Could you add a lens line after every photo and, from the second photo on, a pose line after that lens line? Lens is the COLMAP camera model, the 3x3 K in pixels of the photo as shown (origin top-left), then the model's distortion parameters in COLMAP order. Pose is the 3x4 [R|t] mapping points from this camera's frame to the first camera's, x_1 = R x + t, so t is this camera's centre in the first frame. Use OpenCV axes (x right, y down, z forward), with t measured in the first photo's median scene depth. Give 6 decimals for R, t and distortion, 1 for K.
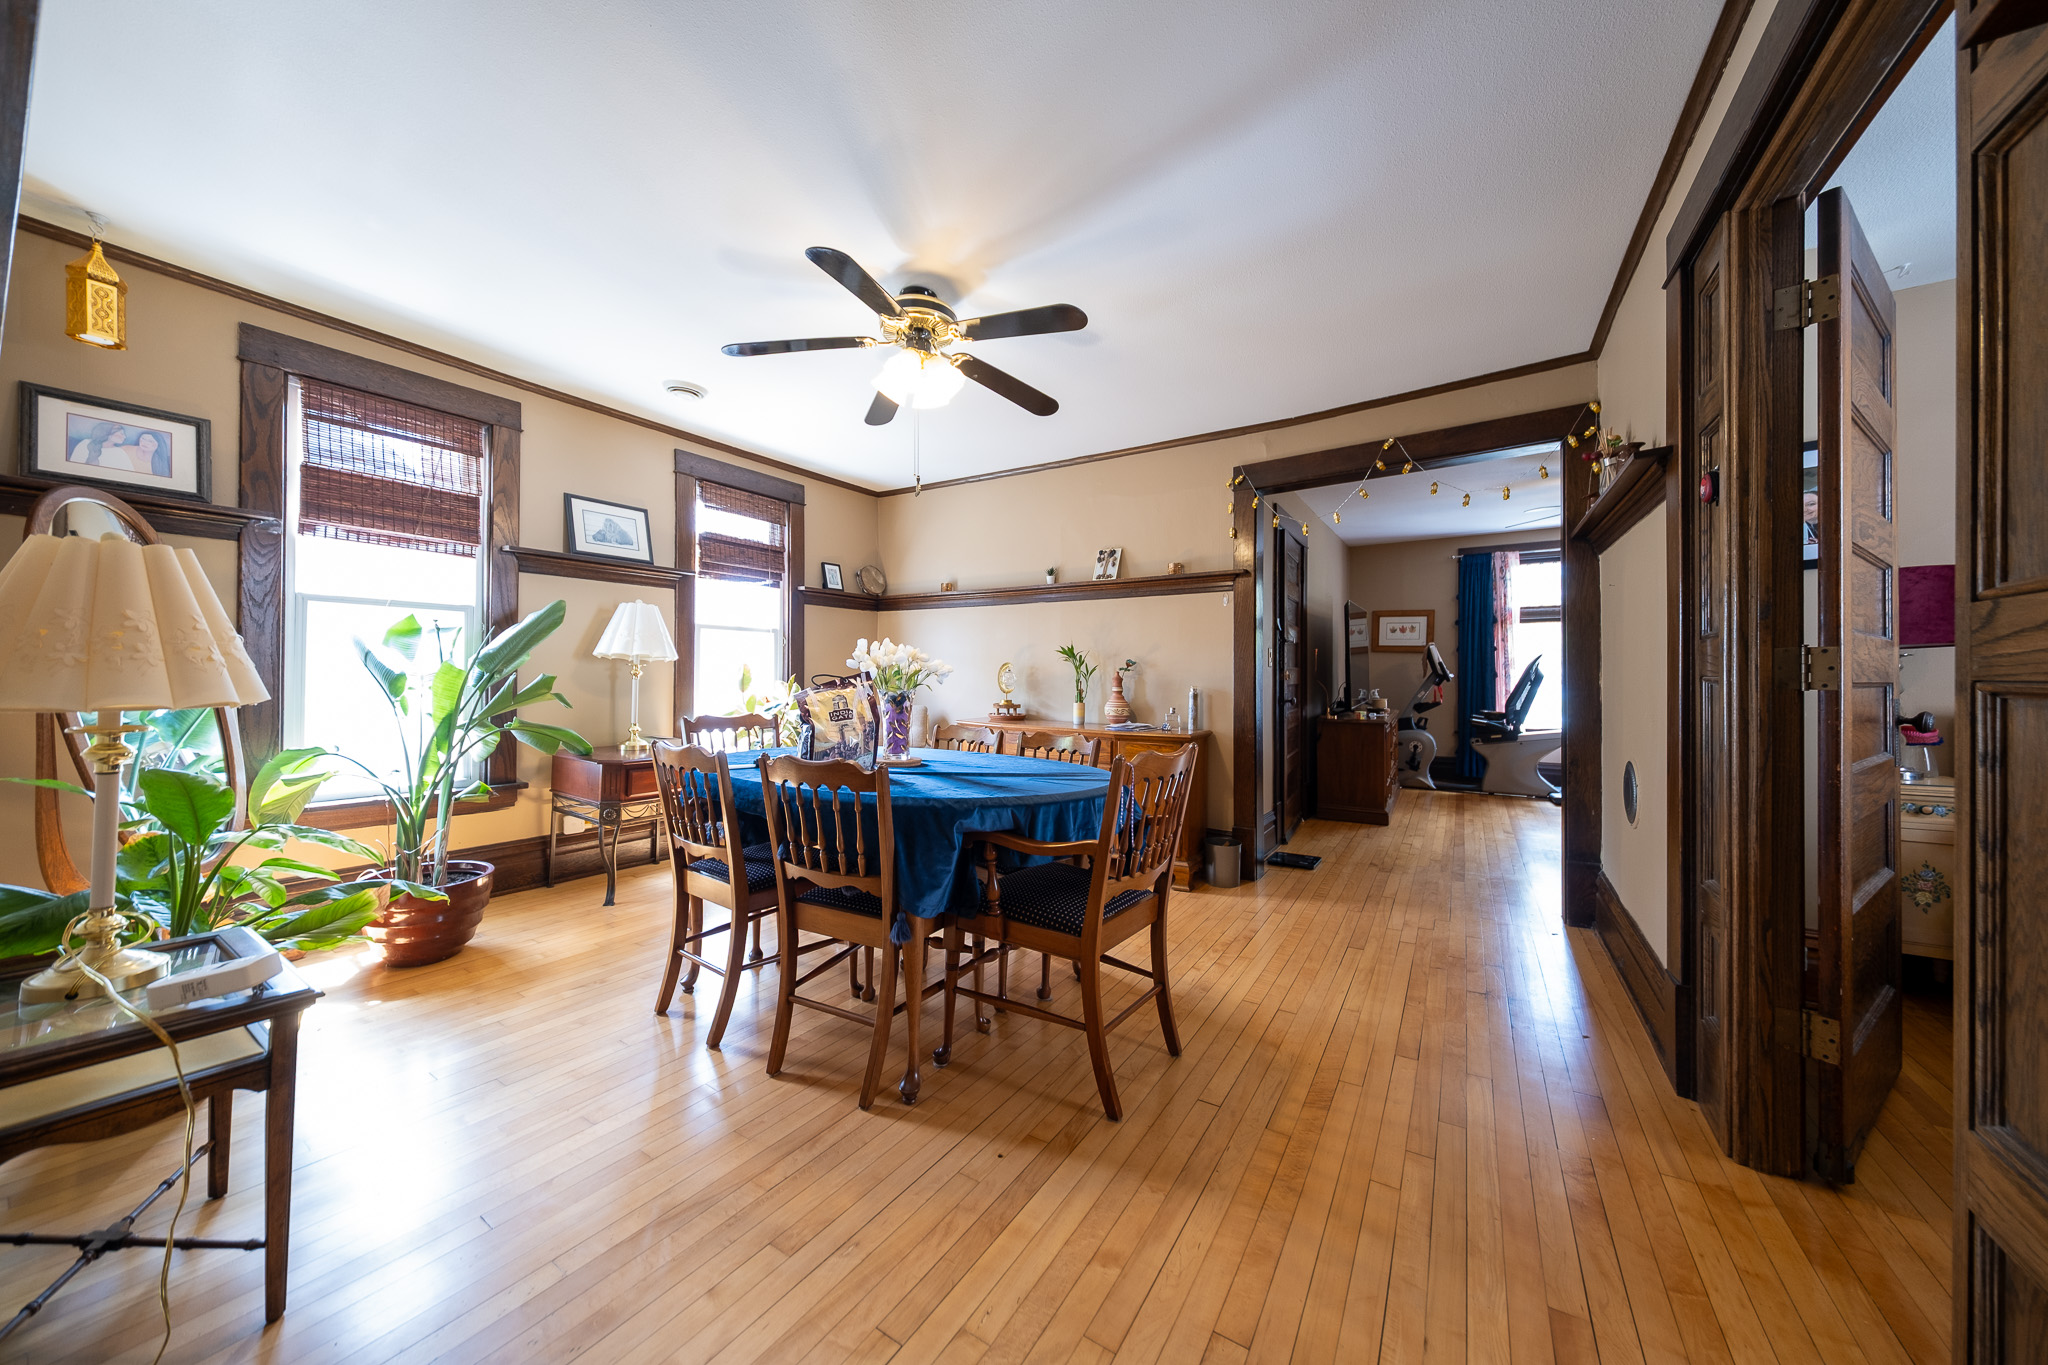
lens RADIAL K [[683.2, 0, 1017.1], [0, 683.2, 676.3], [0, 0, 1]] dist [0.001302, -0.000891]
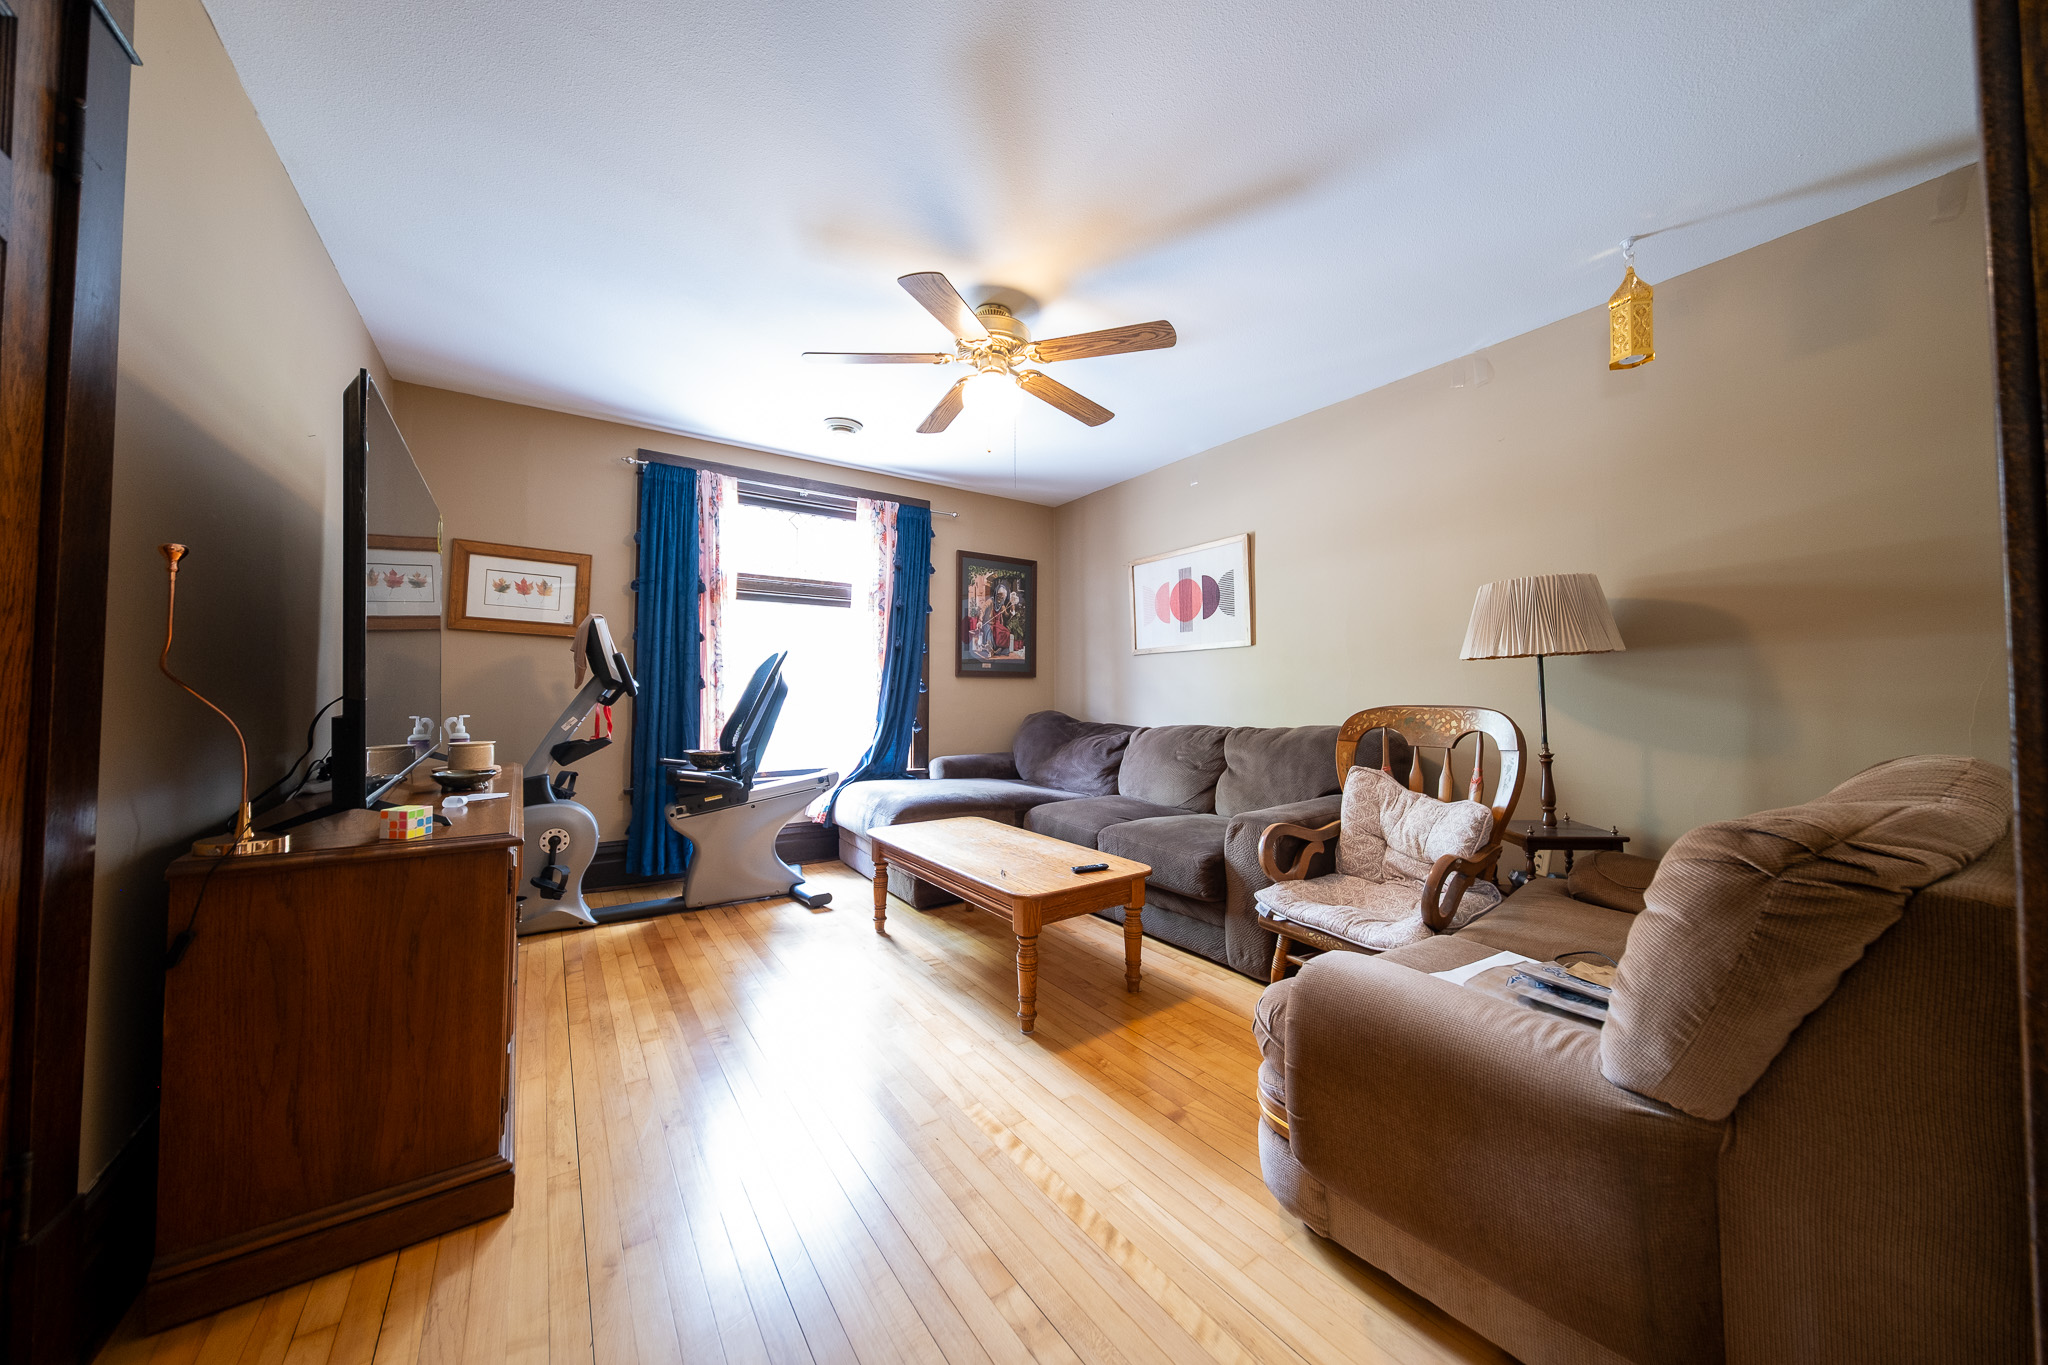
lens RADIAL K [[683.2, 0, 1020.1], [0, 683.2, 673.6], [0, 0, 1]] dist [0.001302, -0.000891]
pose [[0.375348, 0.032291, 0.926322, 0.441058], [-0.002181, 0.999421, -0.033955, 0.011912], [-0.926882, 0.010725, 0.375201, 0.867808]]
